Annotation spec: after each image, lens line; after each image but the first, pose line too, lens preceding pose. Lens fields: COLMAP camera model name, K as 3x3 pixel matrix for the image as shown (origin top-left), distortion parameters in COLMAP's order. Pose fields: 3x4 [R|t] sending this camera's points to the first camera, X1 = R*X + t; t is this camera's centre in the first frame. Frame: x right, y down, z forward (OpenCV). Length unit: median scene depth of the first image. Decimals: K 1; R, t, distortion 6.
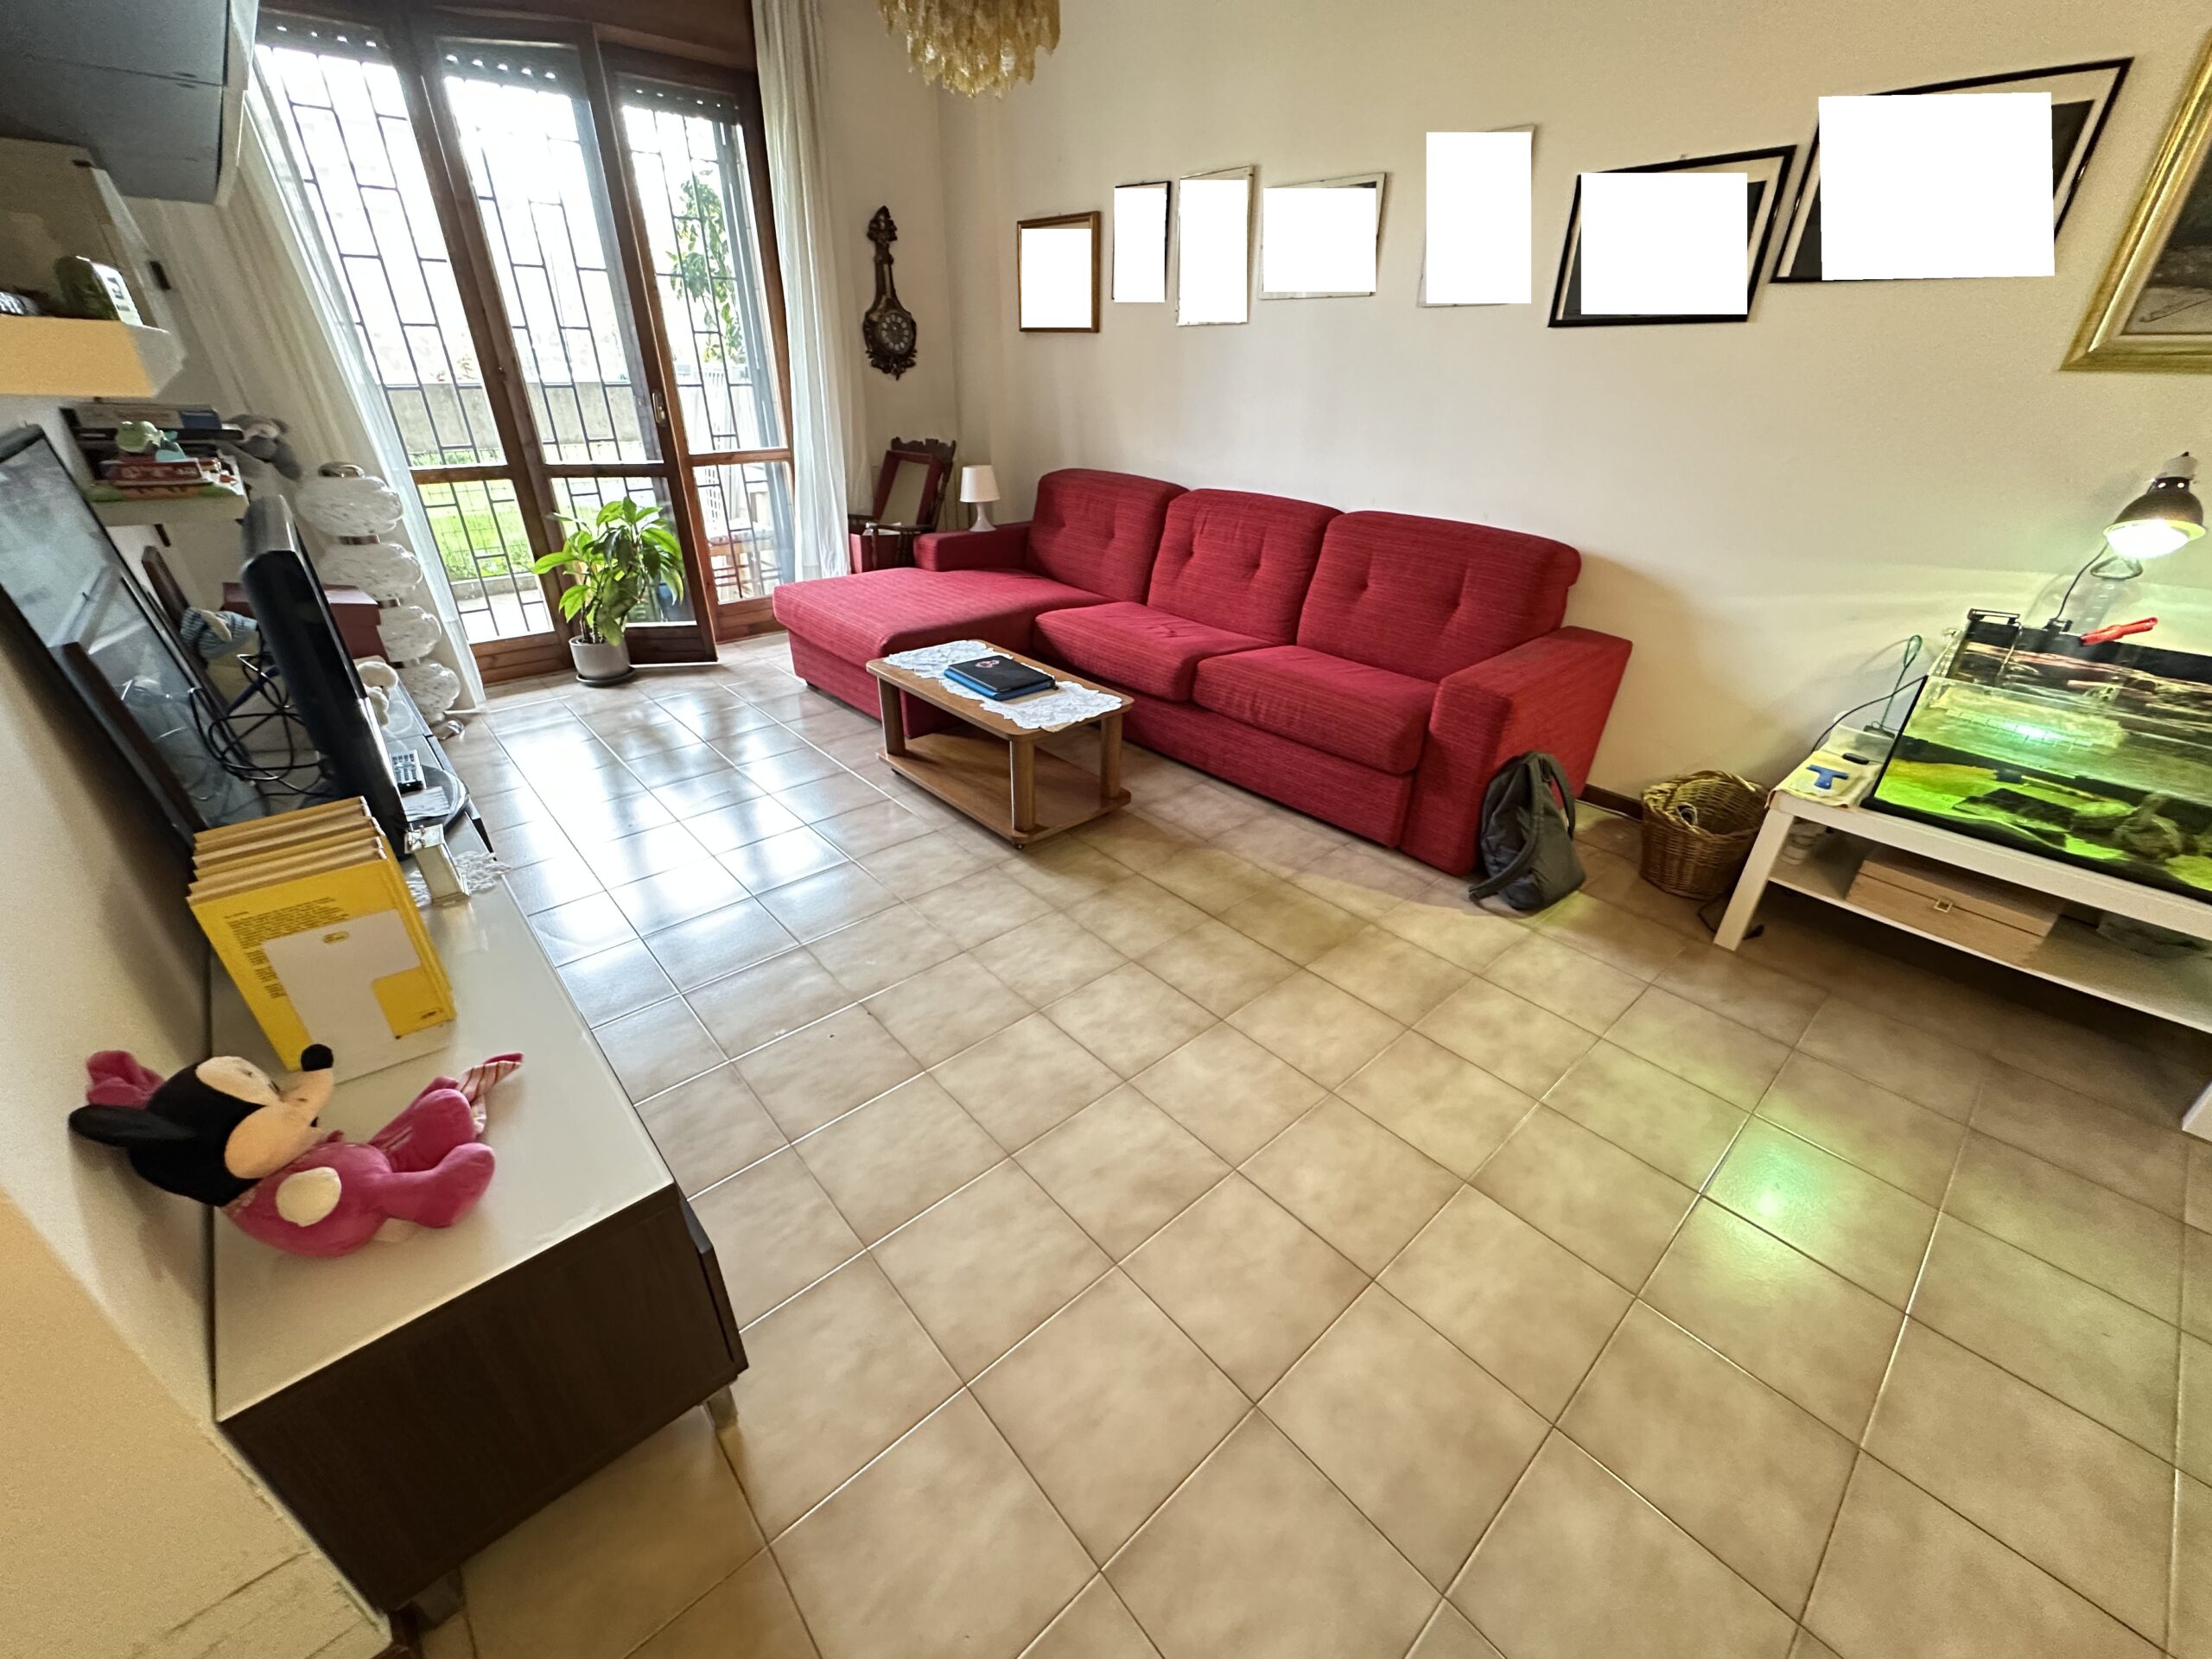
lens RADIAL K [[881.9, 0, 1100.6], [0, 881.9, 834.5], [0, 0, 1]] dist [-0.005620, 0.000143]
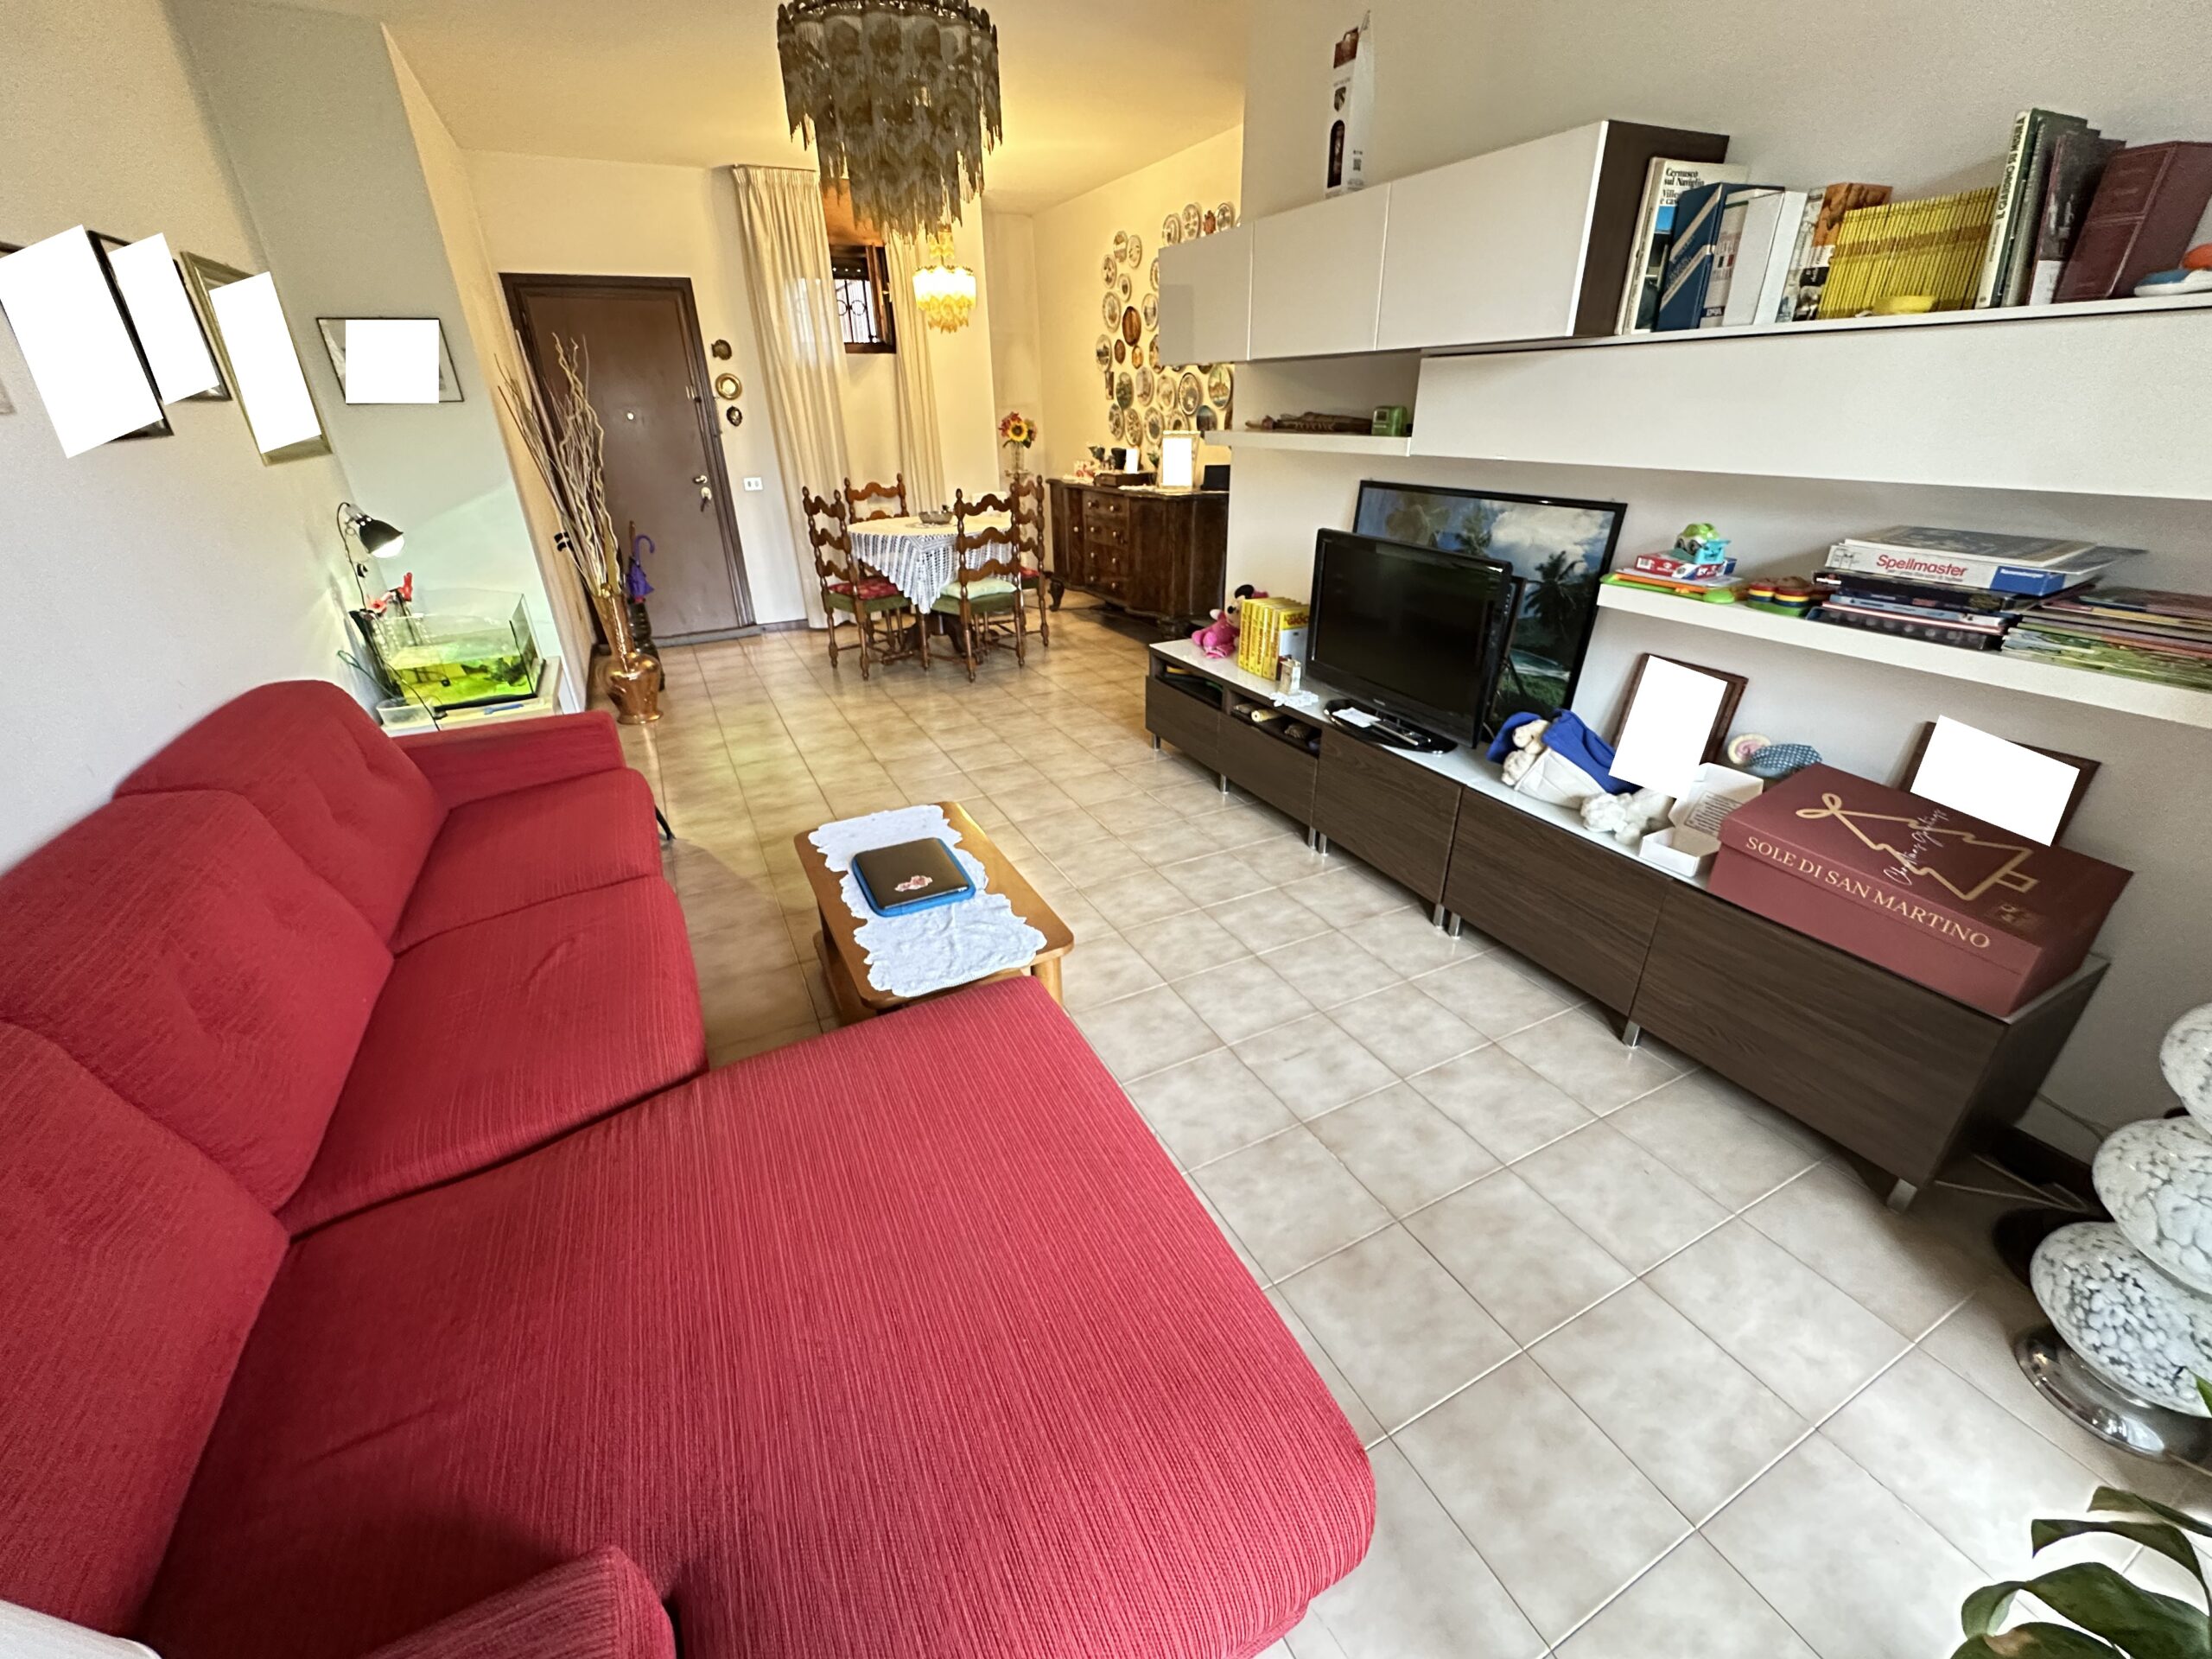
lens RADIAL K [[881.9, 0, 1096.8], [0, 881.9, 823.8], [0, 0, 1]] dist [-0.005620, 0.000143]
pose [[-0.964864, -0.105417, 0.240674, -0.611839], [0.134956, 0.587092, 0.798192, -1.080981], [-0.225441, 0.802627, -0.552238, 1.830668]]
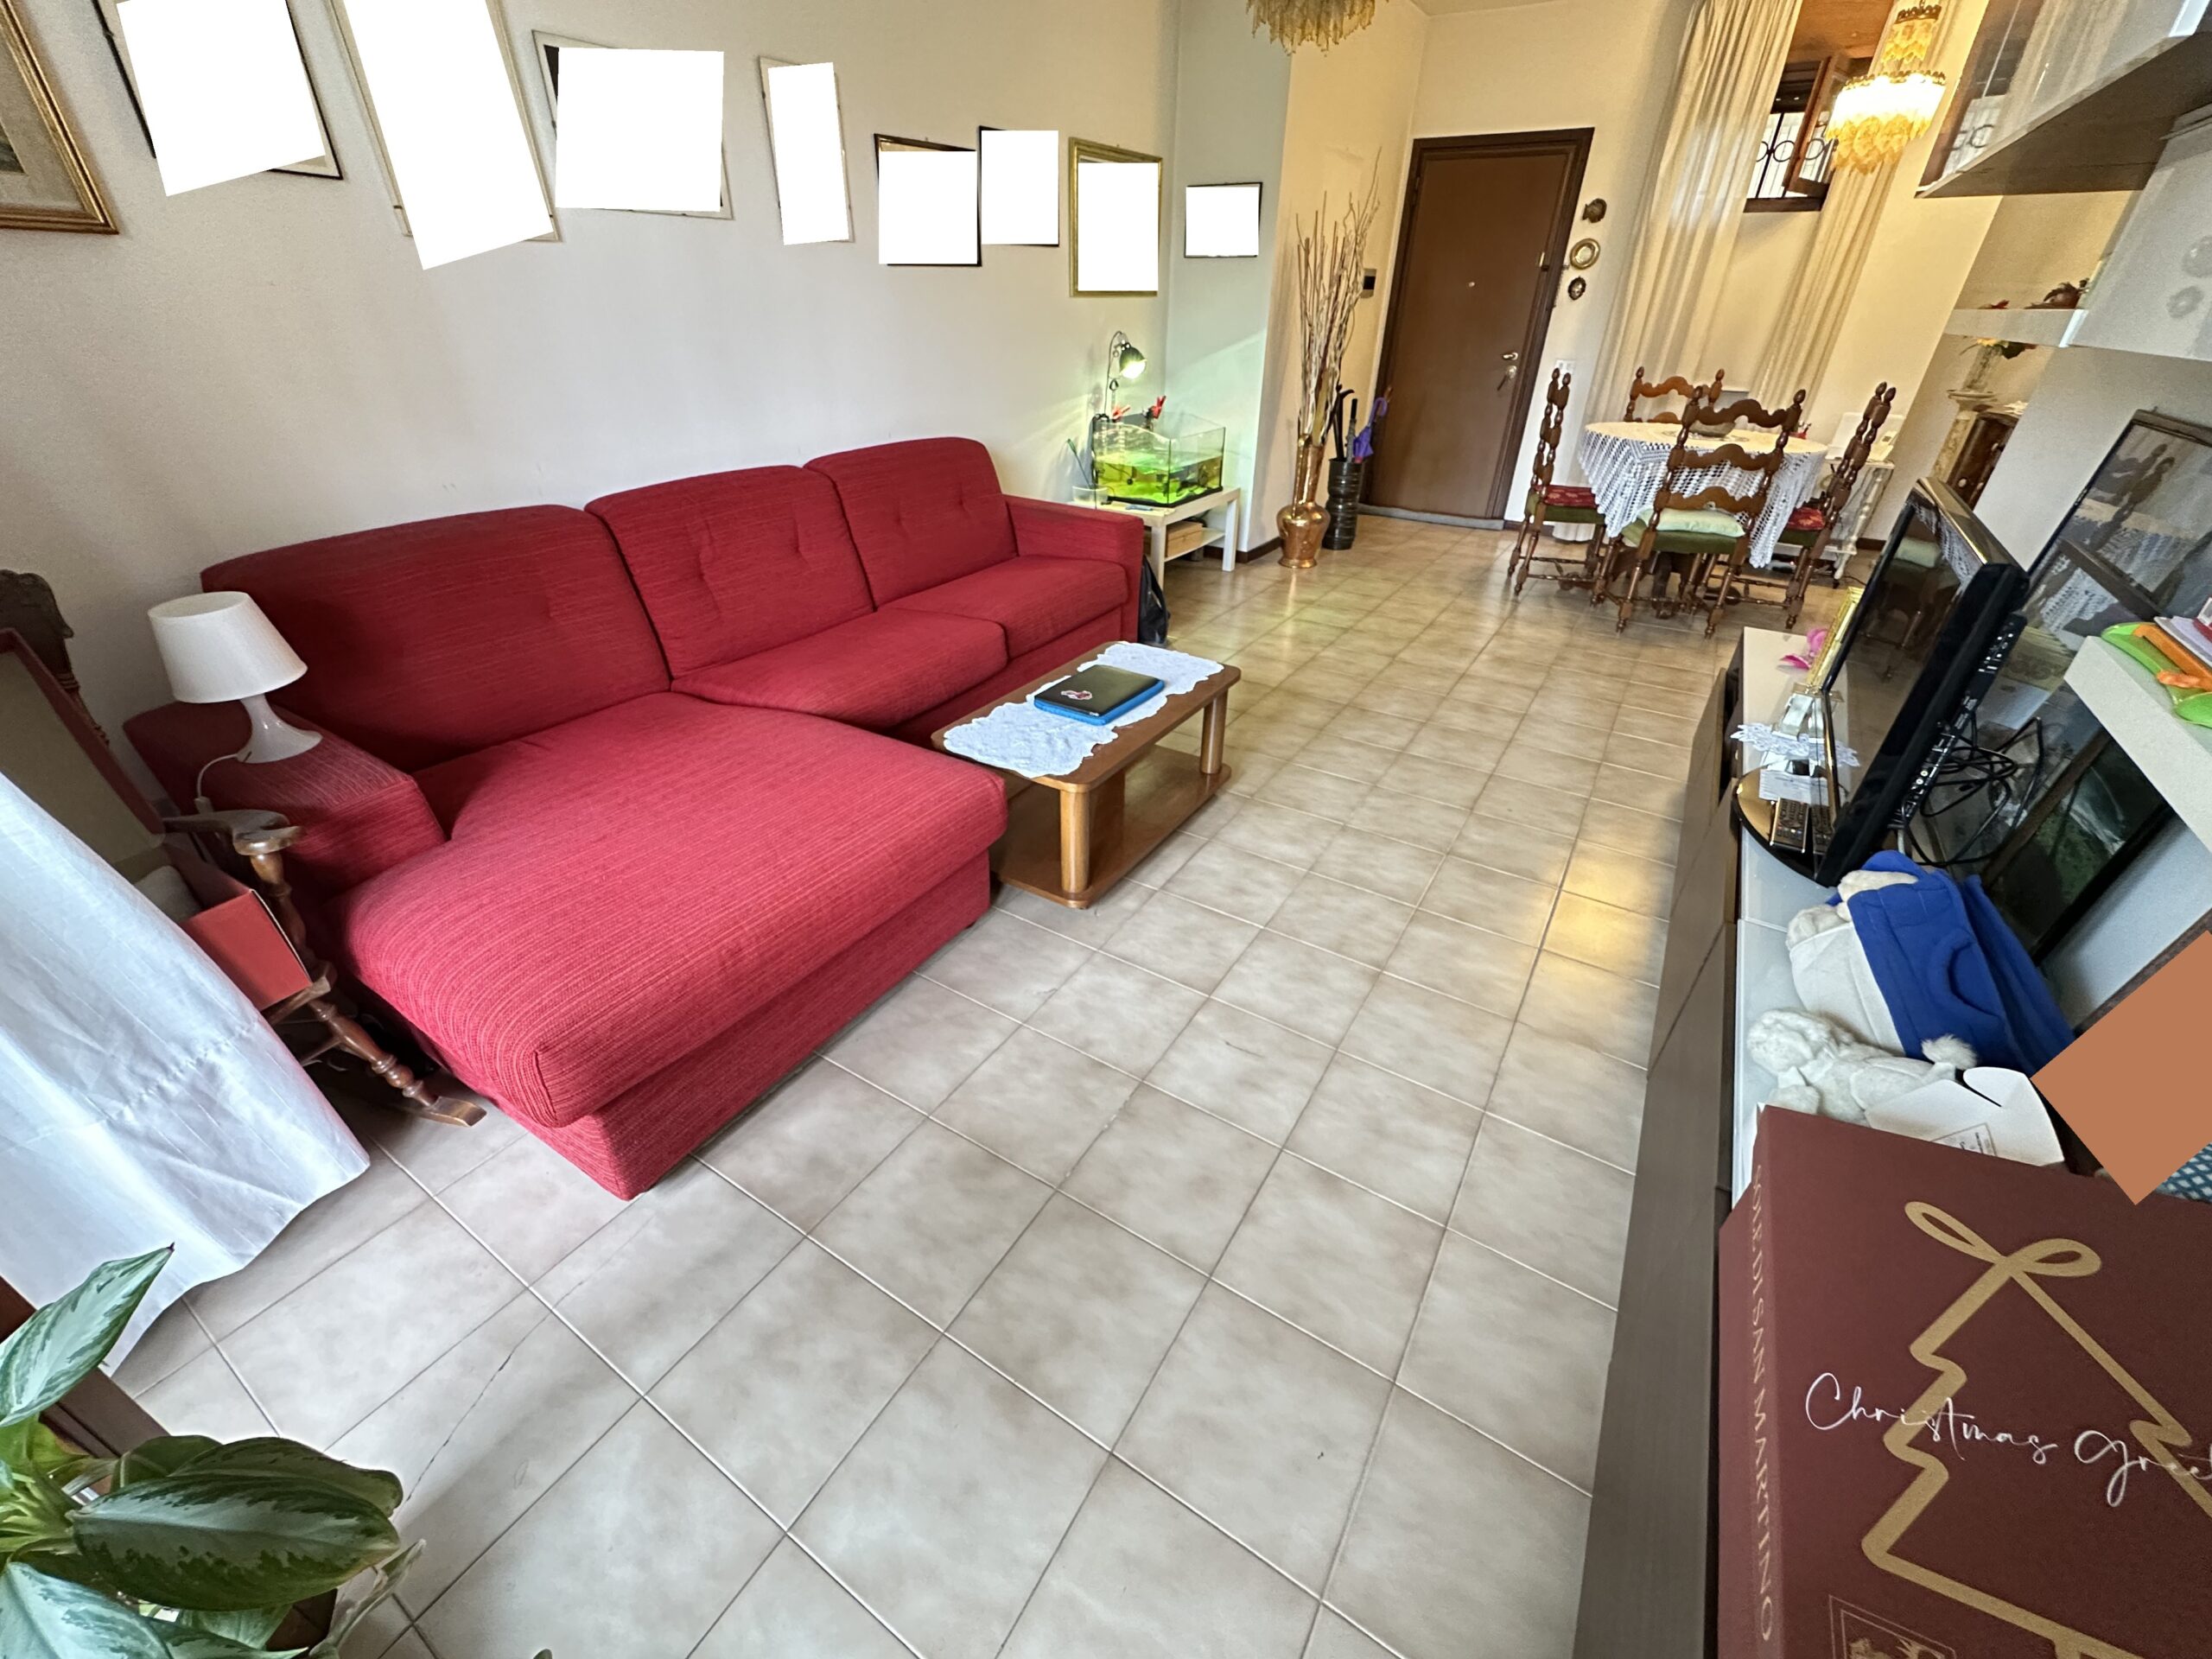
lens RADIAL K [[881.9, 0, 1111.7], [0, 881.9, 821.8], [0, 0, 1]] dist [-0.005620, 0.000143]
pose [[-0.282019, -0.506296, 0.814941, -1.177856], [0.443575, 0.684374, 0.578683, -0.782360], [-0.850709, 0.524688, 0.031573, 1.389890]]
